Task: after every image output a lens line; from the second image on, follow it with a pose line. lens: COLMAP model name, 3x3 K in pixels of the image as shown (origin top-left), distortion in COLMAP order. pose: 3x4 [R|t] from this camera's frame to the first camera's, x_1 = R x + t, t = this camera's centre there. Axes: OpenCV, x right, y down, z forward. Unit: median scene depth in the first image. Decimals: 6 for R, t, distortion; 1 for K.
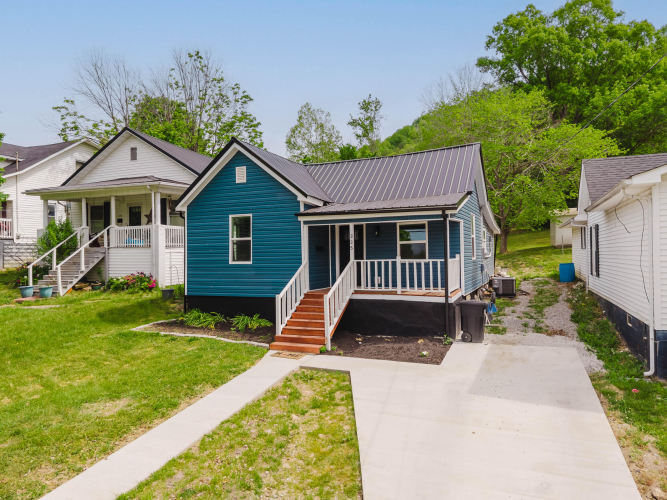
lens RADIAL K [[461.3, 0, 333.5], [0, 461.3, 250.0], [0, 0, 1]] dist [0.003230, 0.001038]
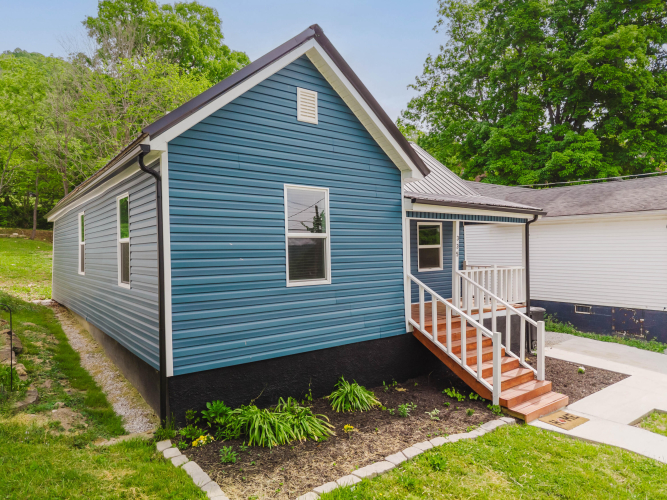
lens RADIAL K [[461.3, 0, 333.5], [0, 461.3, 250.0], [0, 0, 1]] dist [0.003230, 0.001038]
pose [[0.508235, -0.000094, 0.861219, -0.619430], [0.000341, 1.000000, -0.000093, -0.008273], [-0.861218, 0.000341, 0.508235, 0.725902]]
